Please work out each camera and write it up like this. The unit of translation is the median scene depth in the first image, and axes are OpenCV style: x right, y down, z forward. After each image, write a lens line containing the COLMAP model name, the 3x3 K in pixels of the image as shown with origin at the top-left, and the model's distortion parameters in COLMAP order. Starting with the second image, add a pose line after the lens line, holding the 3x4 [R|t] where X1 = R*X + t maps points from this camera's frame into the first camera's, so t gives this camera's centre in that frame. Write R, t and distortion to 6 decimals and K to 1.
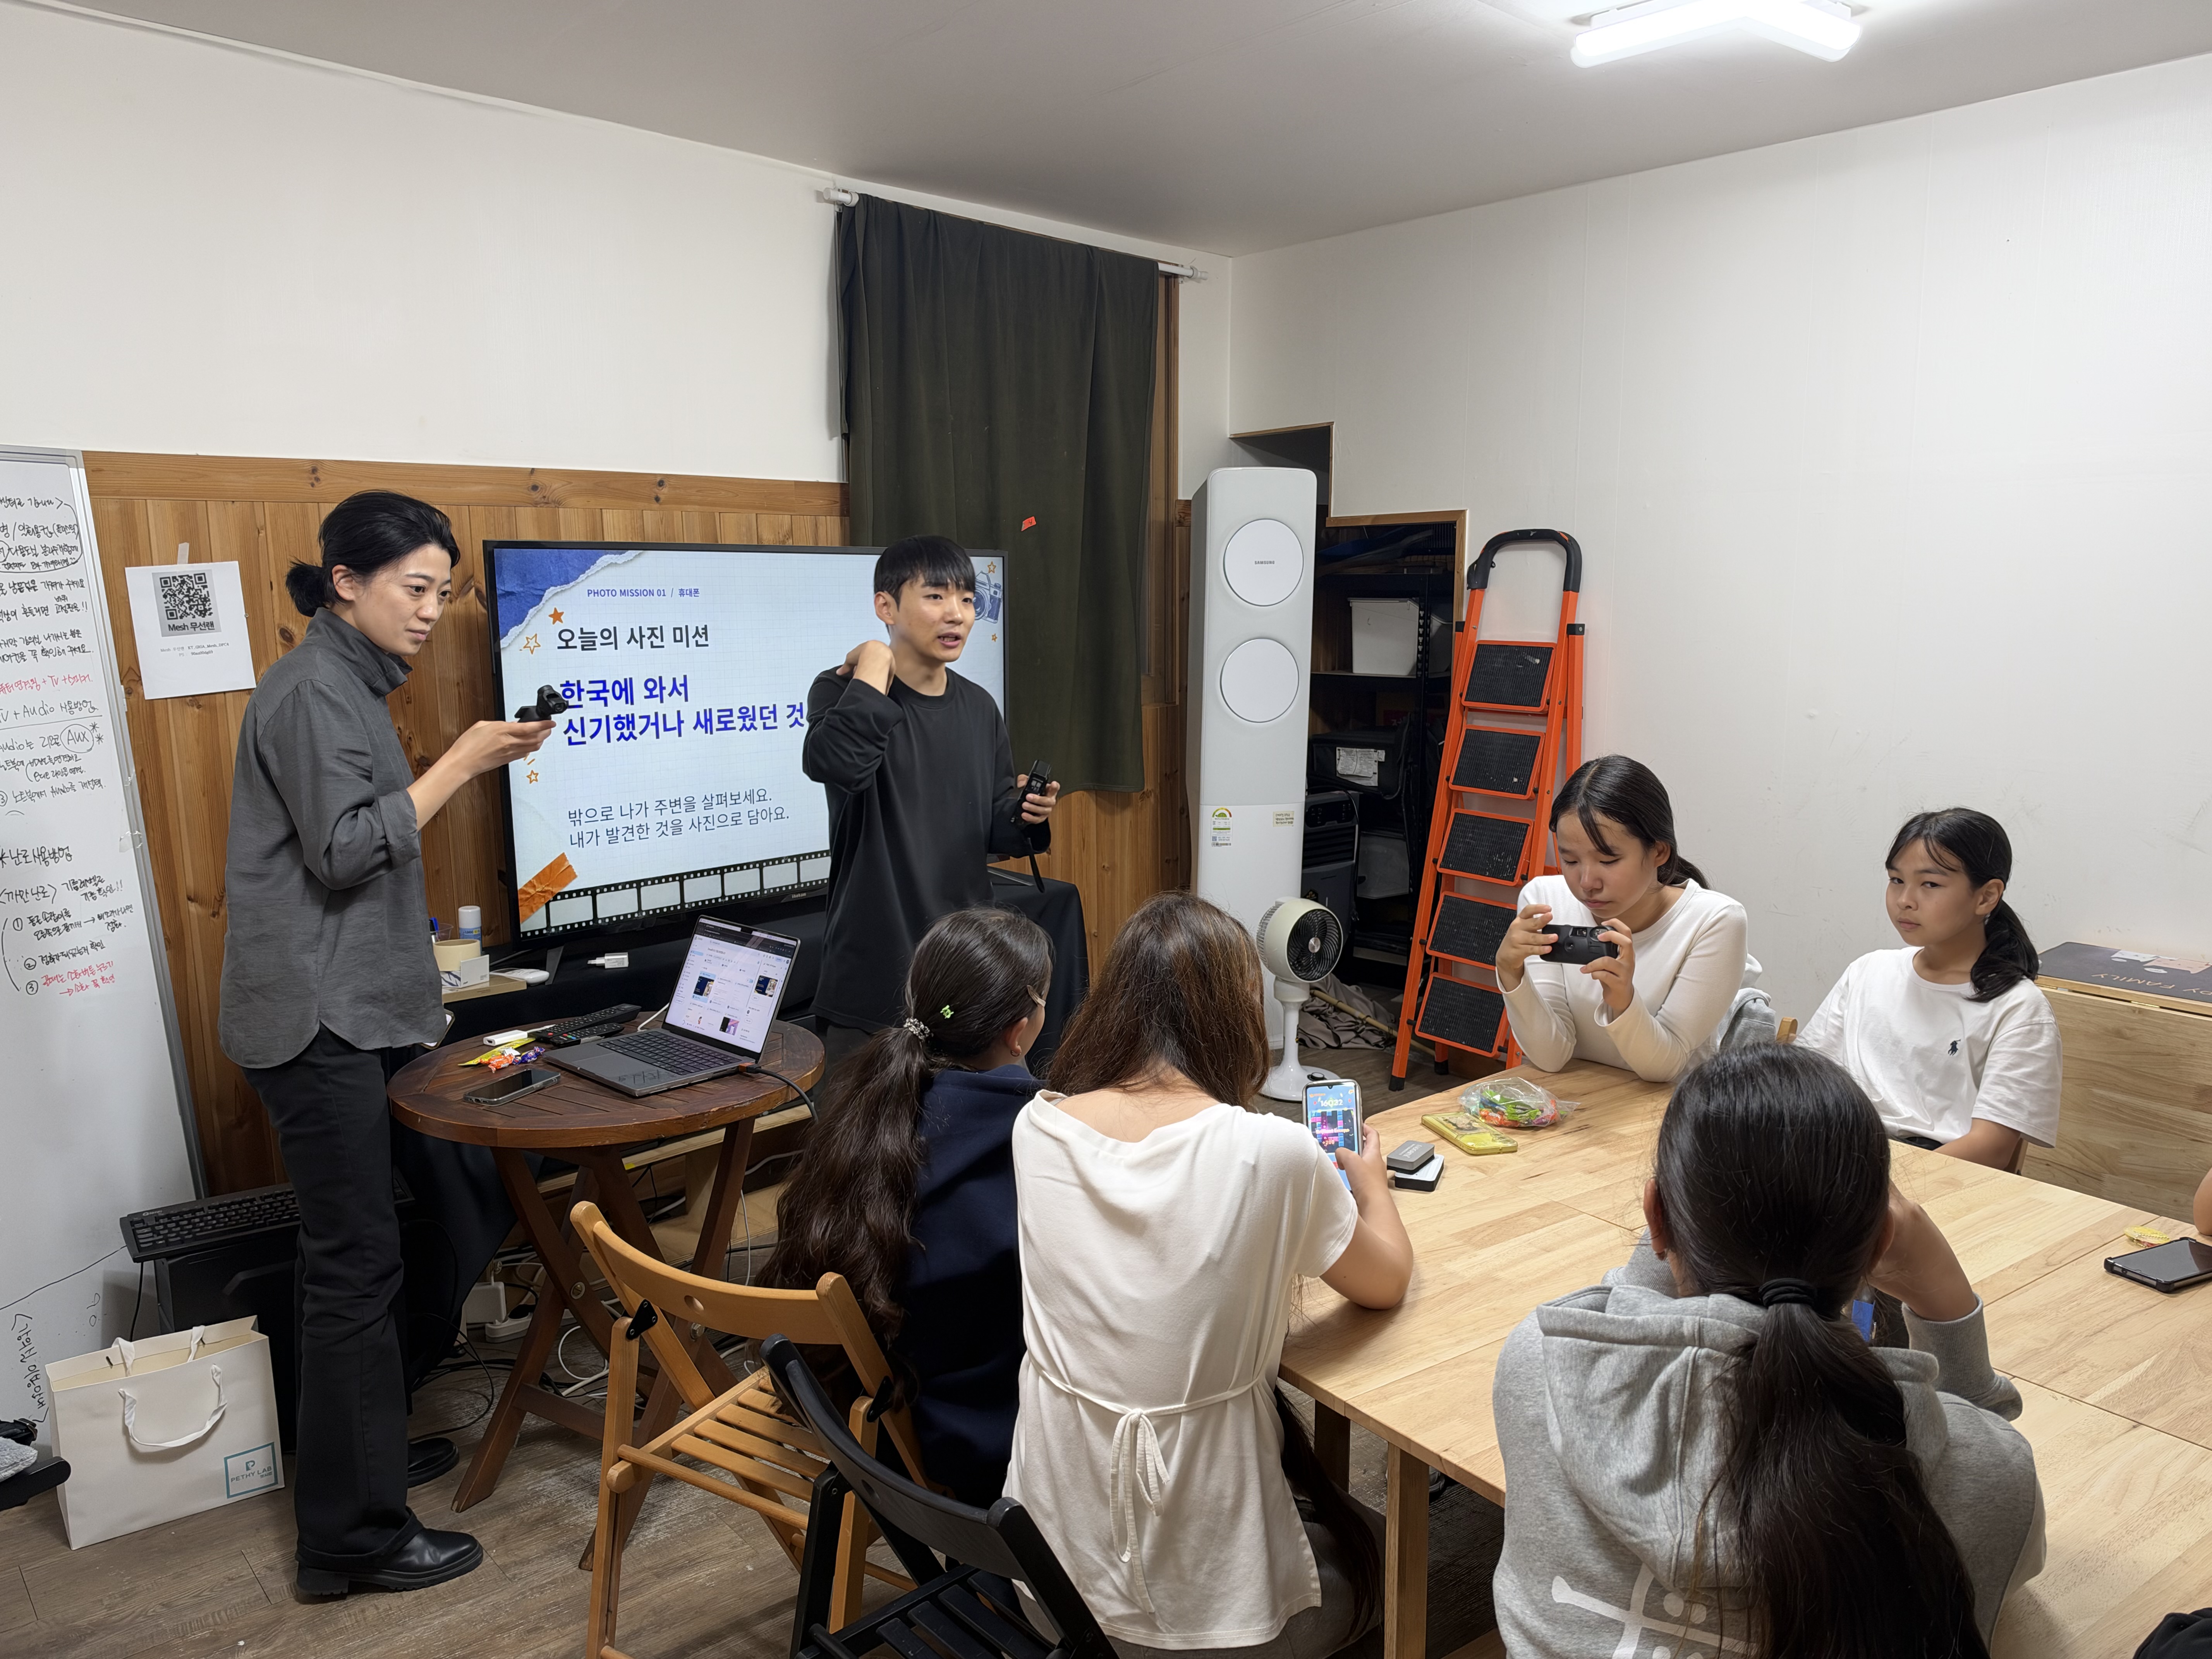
lens RADIAL K [[1622.6, 0, 1106.0], [0, 1622.6, 829.5], [0, 0, 1]] dist [0.034342, -0.002470]
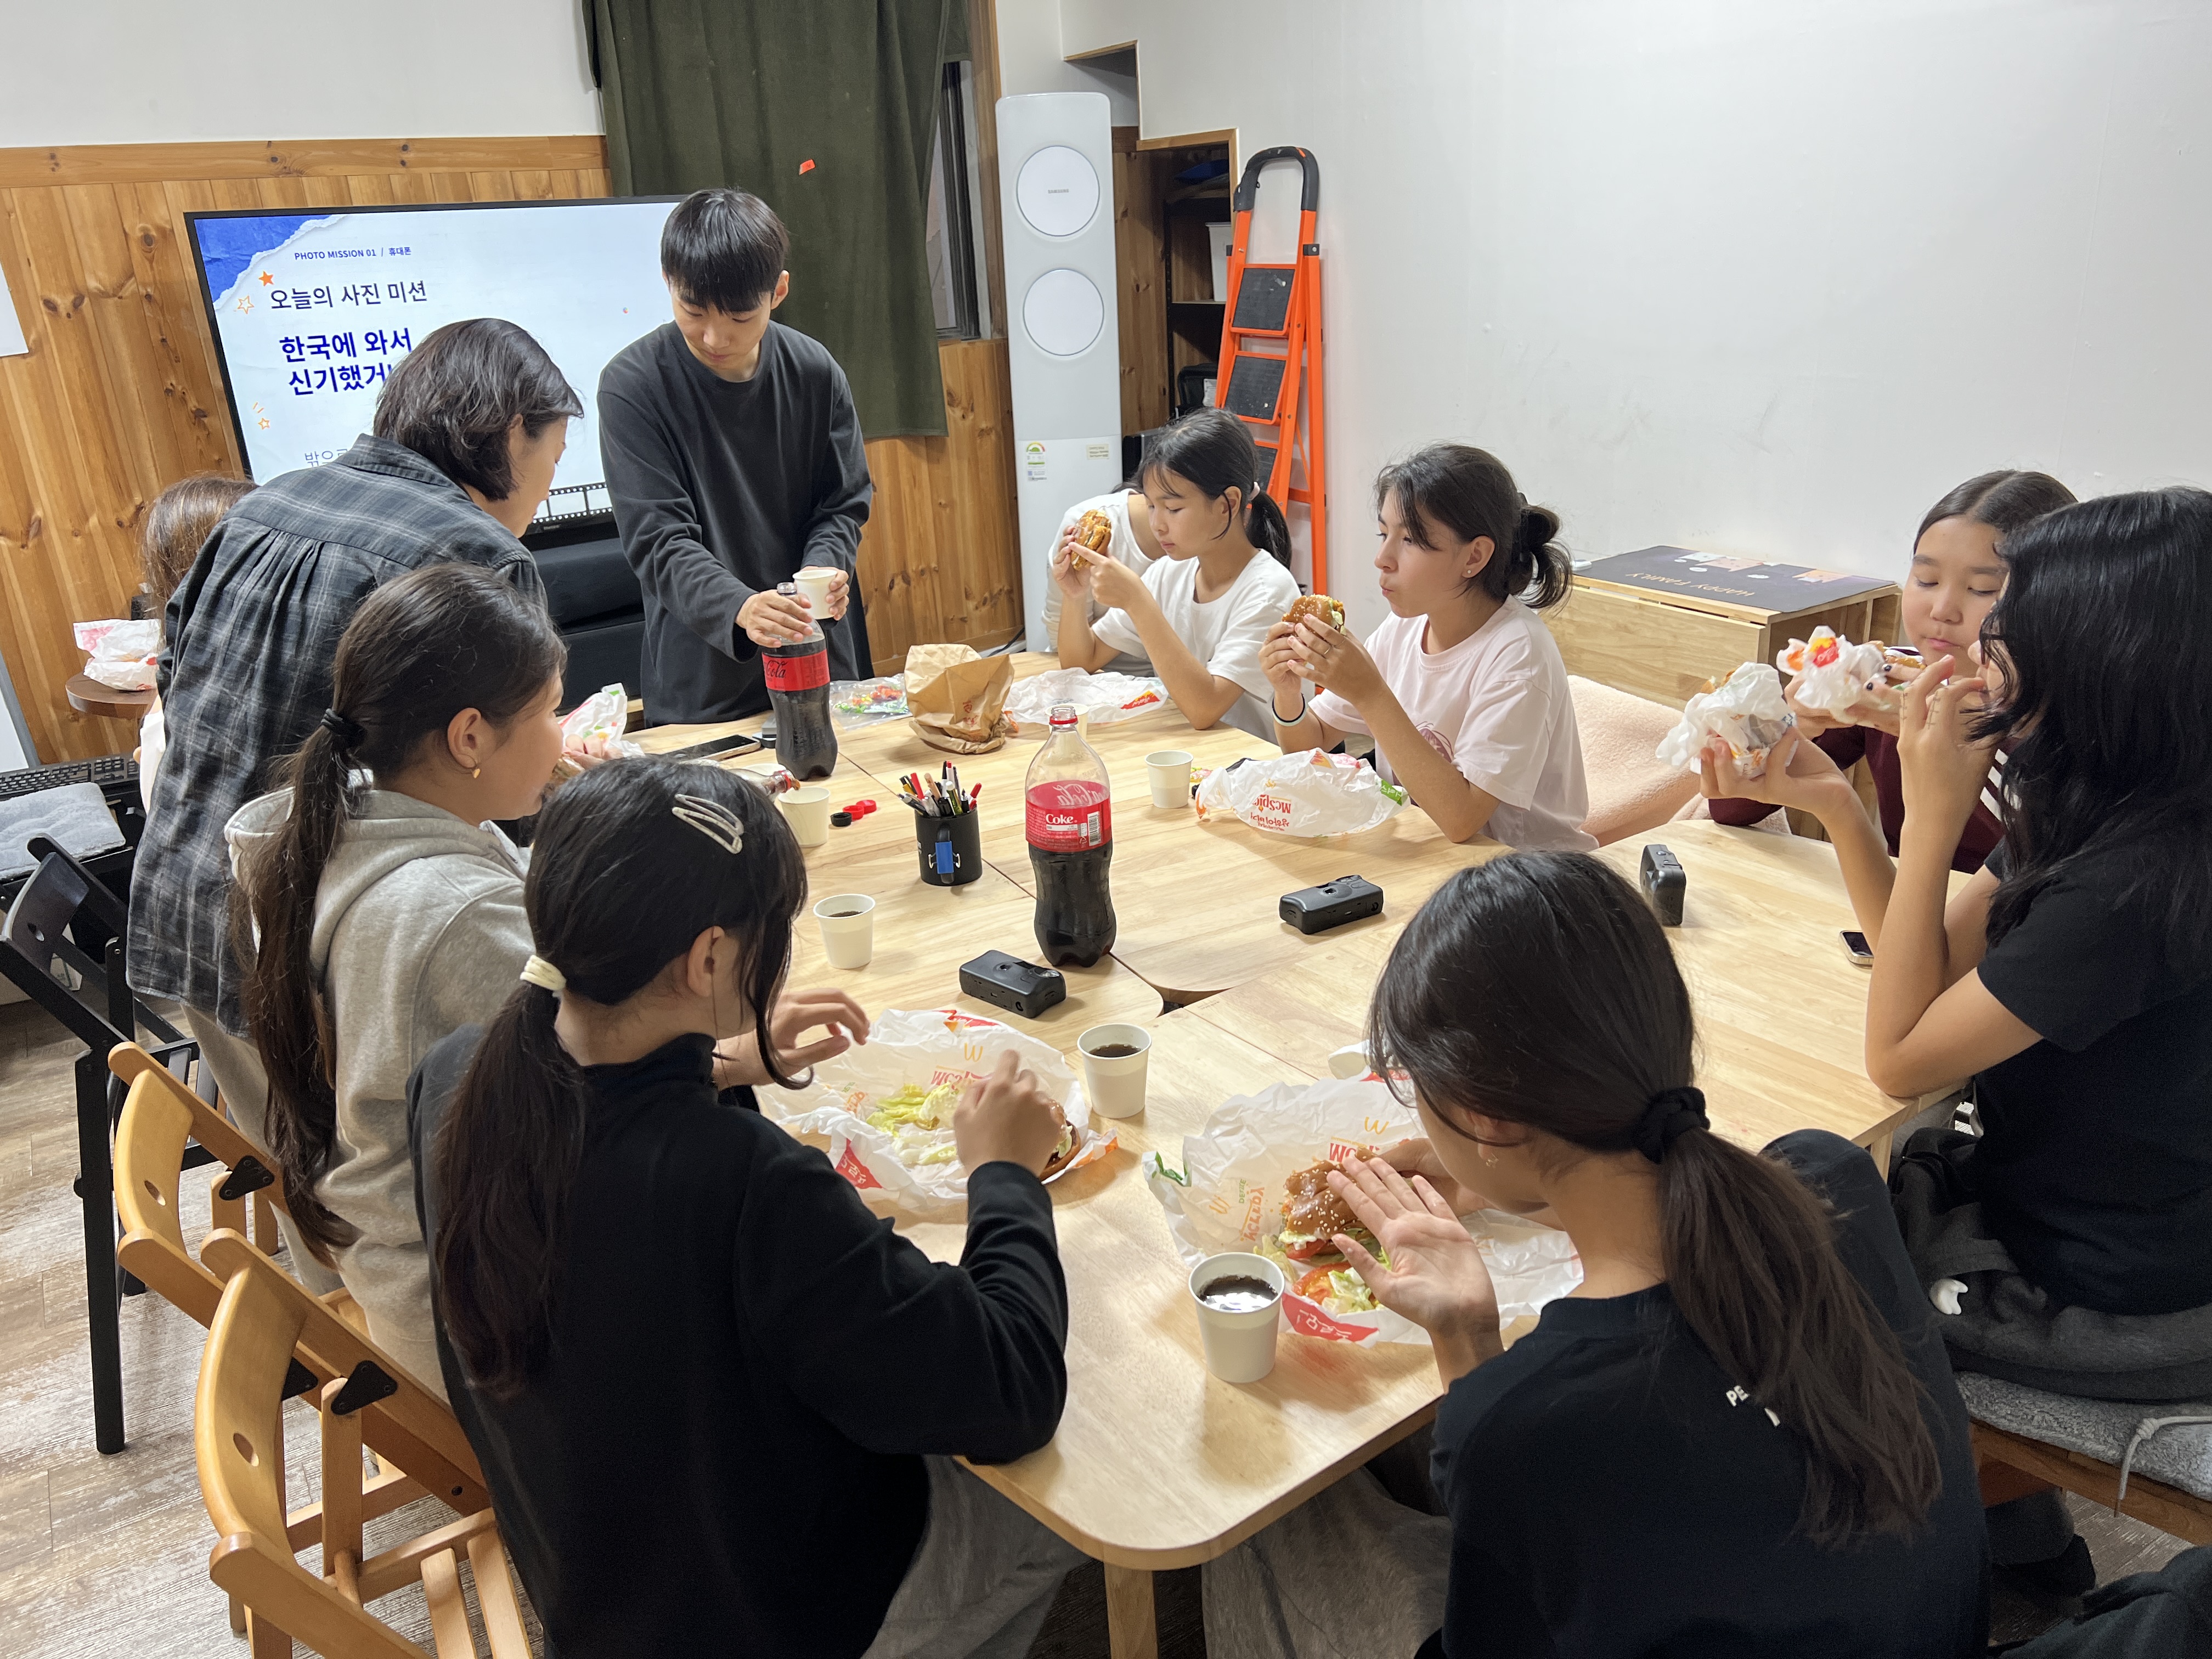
lens RADIAL K [[1708.7, 0, 1106.0], [0, 1708.7, 829.5], [0, 0, 1]] dist [-0.000633, 0.007966]
pose [[0.987960, 0.009420, -0.154422, 0.337174], [0.020876, 0.980898, 0.193398, 0.022205], [0.153295, -0.194293, 0.968892, -0.115753]]
